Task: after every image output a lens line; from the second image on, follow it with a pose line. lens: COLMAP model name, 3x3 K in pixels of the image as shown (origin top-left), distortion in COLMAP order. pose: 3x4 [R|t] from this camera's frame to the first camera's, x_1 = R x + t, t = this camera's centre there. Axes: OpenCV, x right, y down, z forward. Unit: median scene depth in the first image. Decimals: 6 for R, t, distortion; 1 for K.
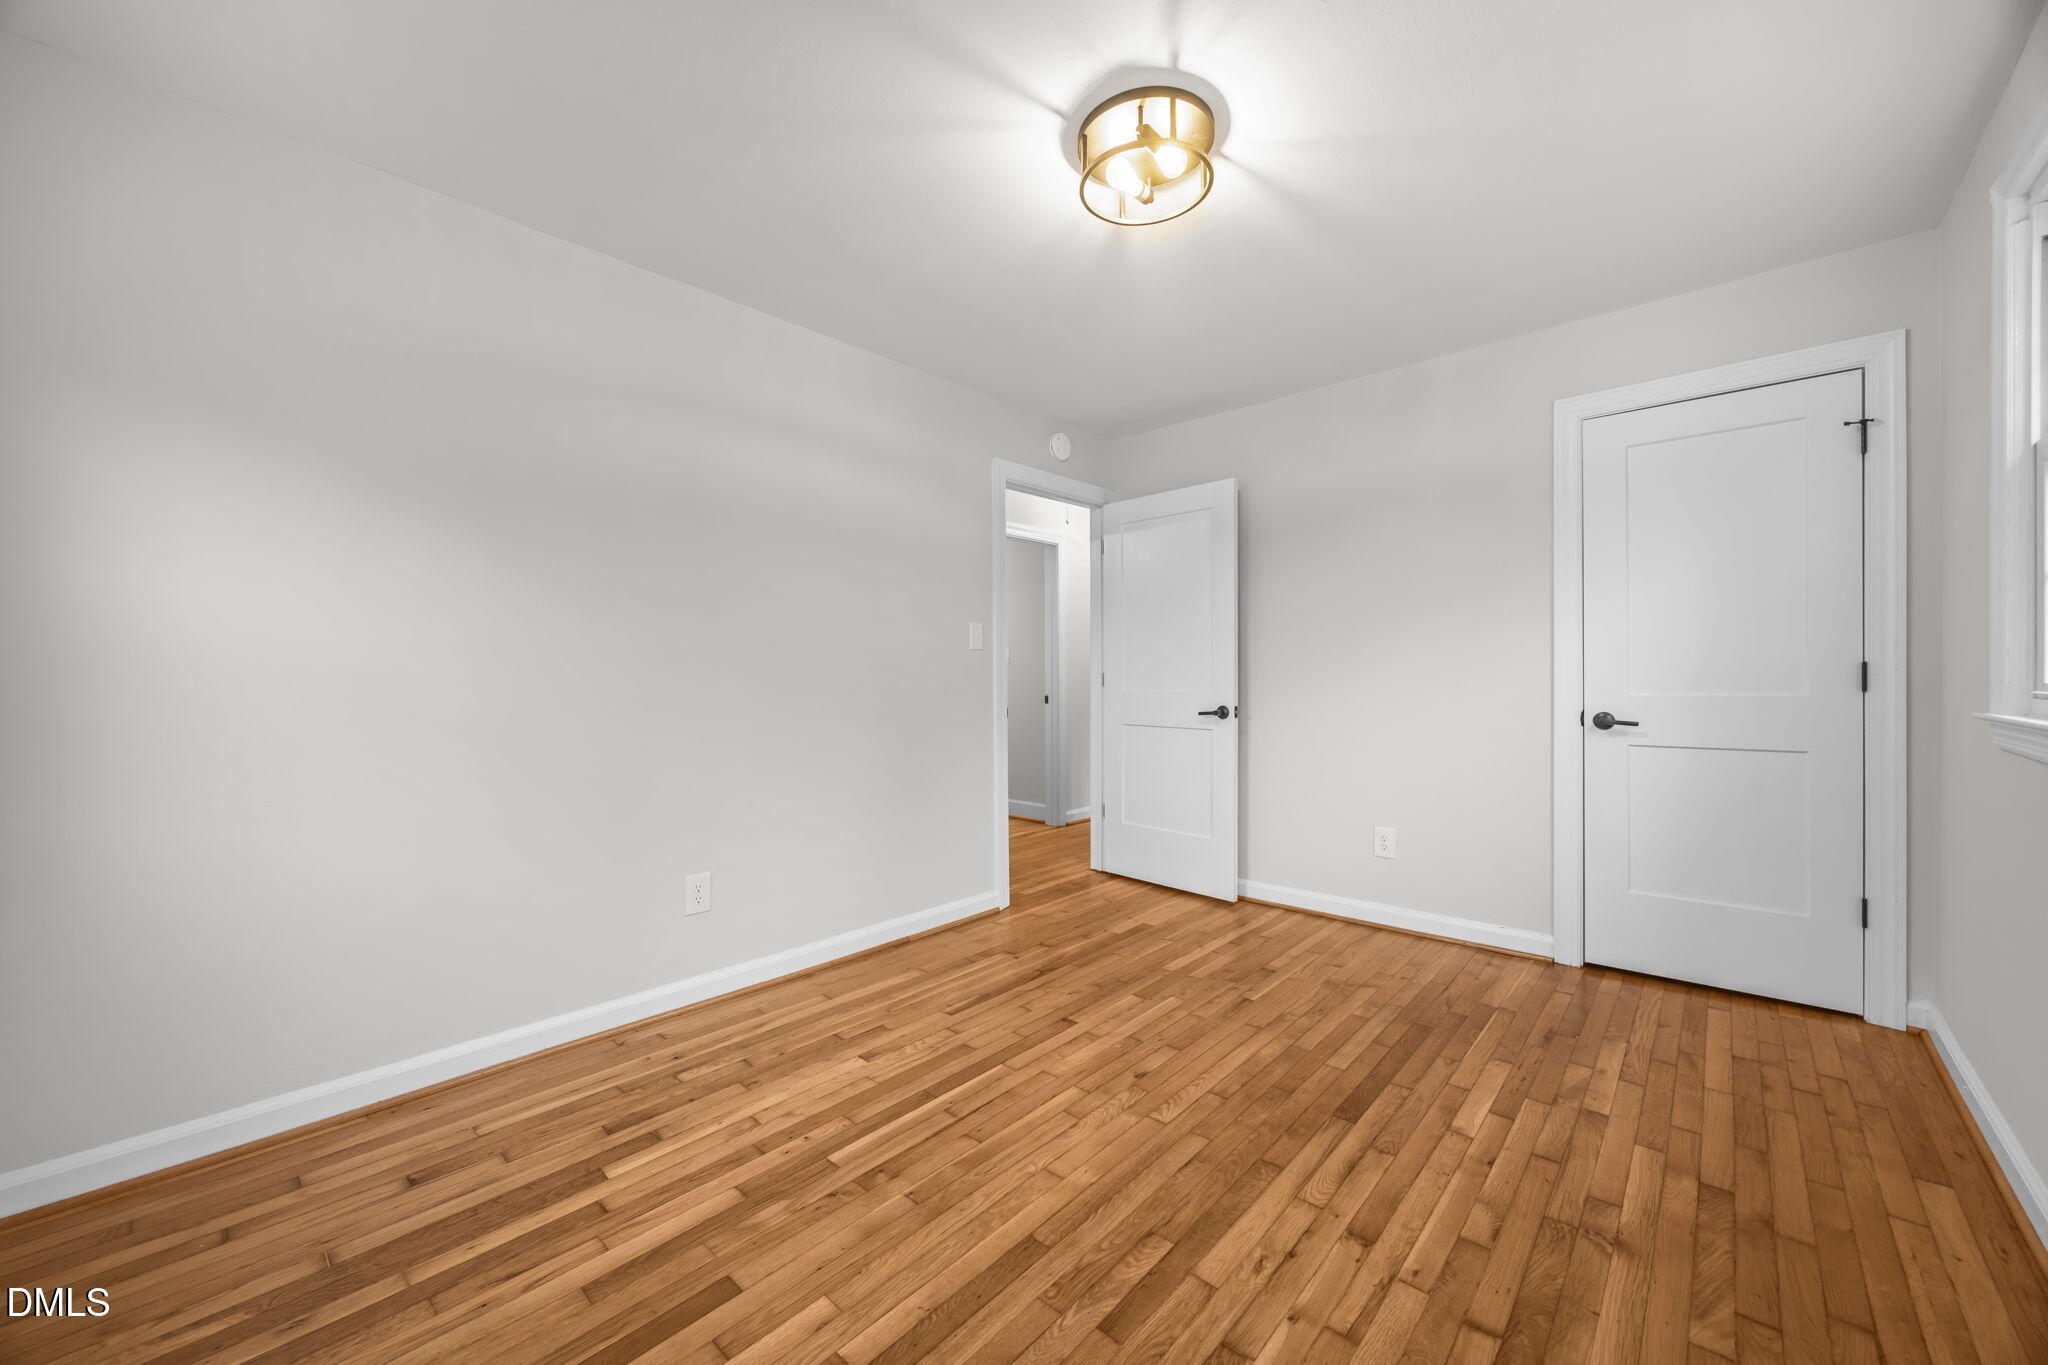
lens RADIAL K [[780.7, 0, 1013.0], [0, 780.7, 682.4], [0, 0, 1]] dist [-0.003100, -0.000024]
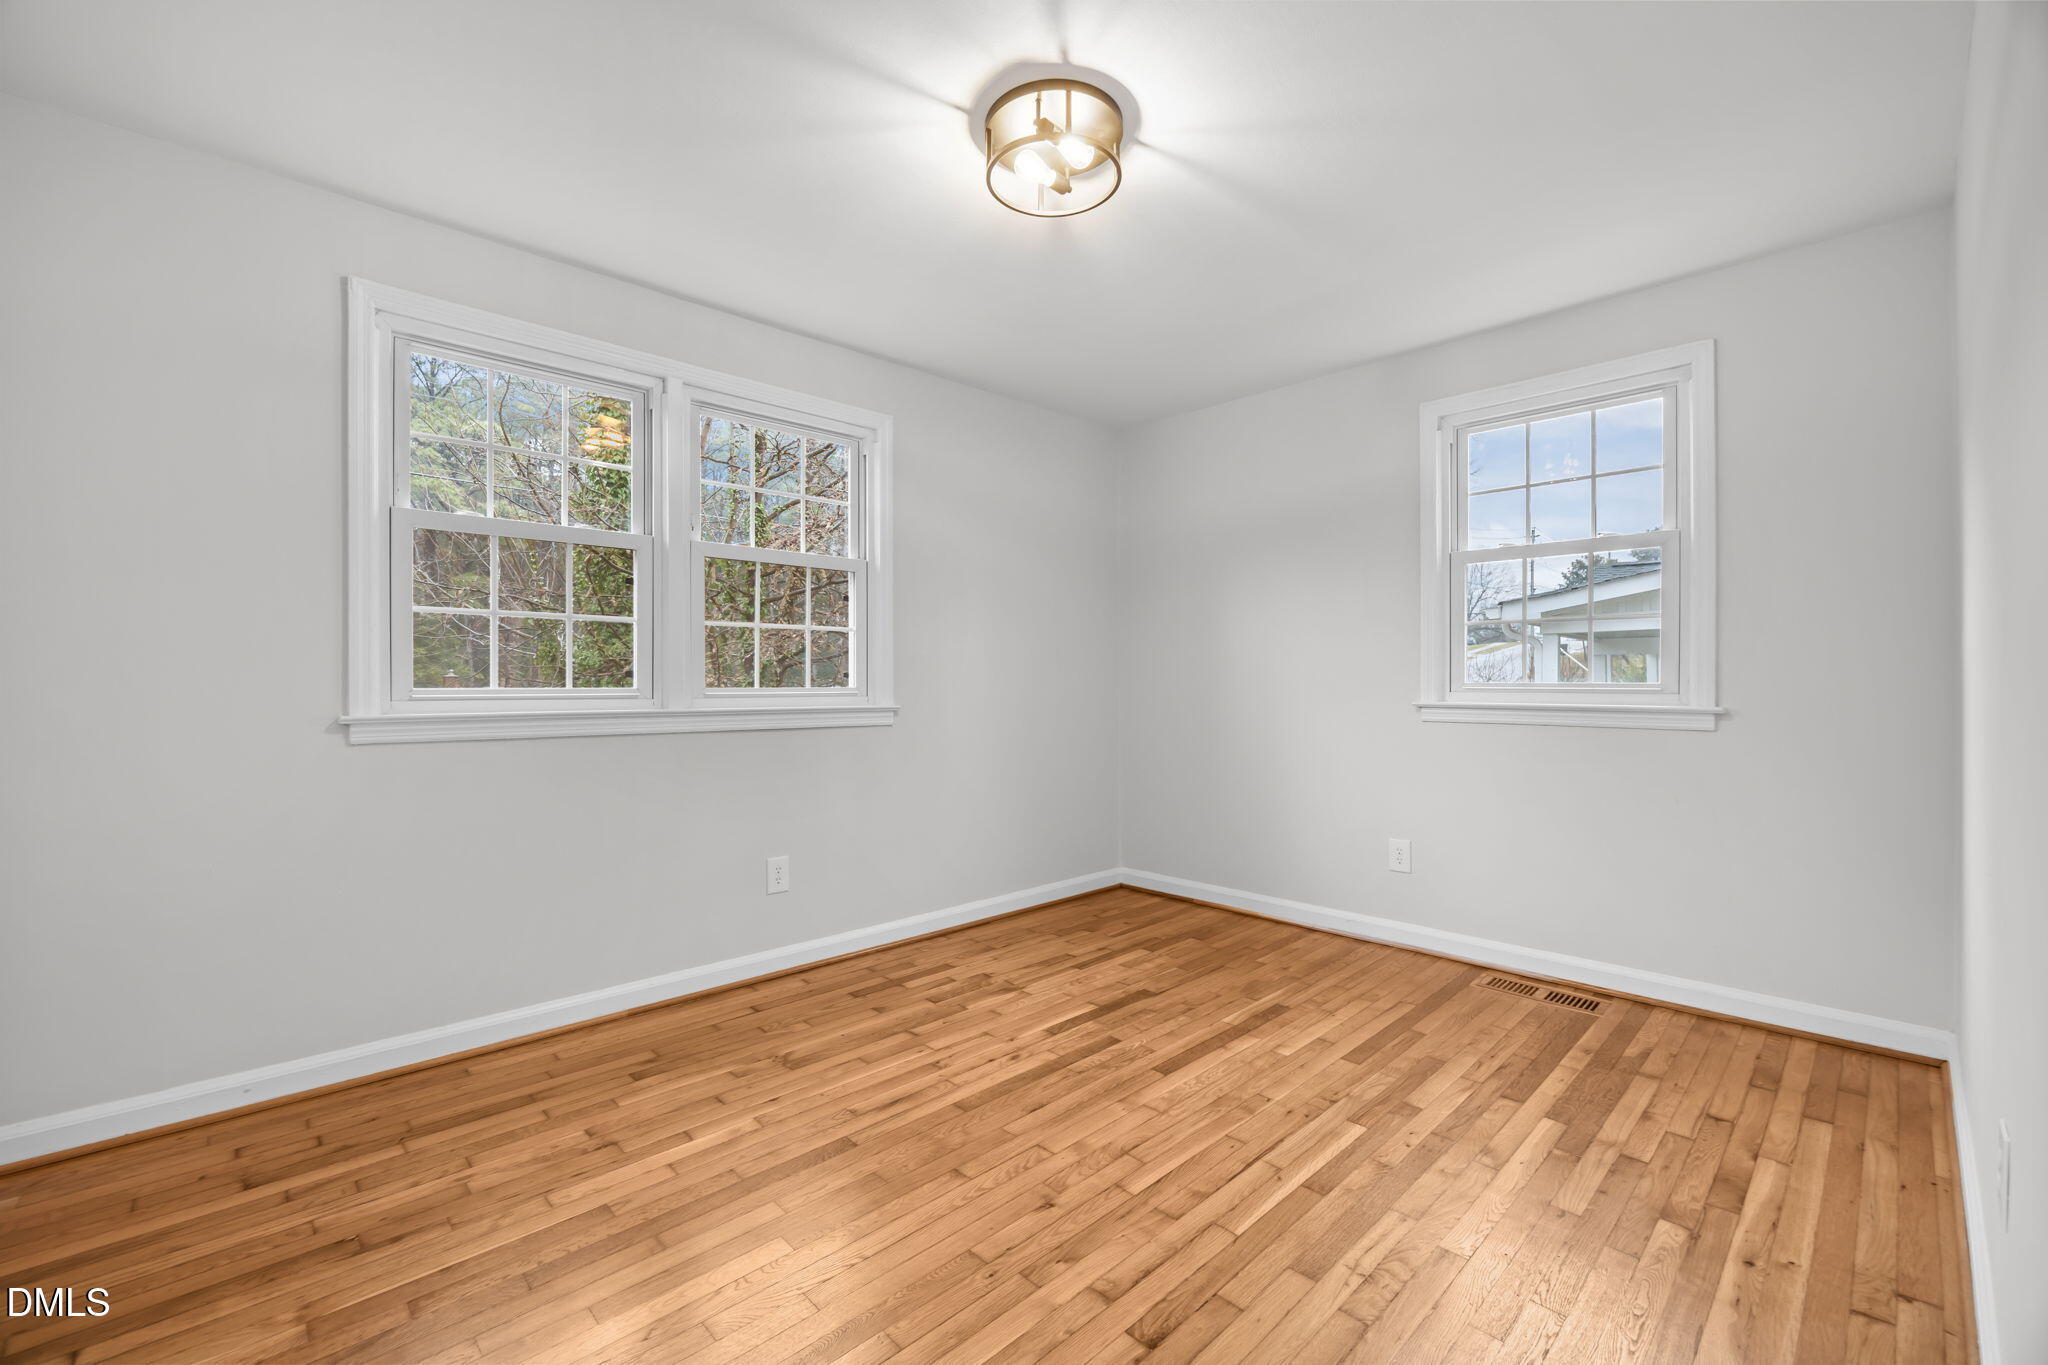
lens RADIAL K [[858.4, 0, 1020.8], [0, 858.4, 694.2], [0, 0, 1]] dist [-0.011323, -0.000058]
pose [[-0.998287, 0.004529, 0.058336, 0.160683], [0.005645, 0.999804, 0.018994, -0.008668], [-0.058239, 0.019290, -0.998116, 2.149979]]
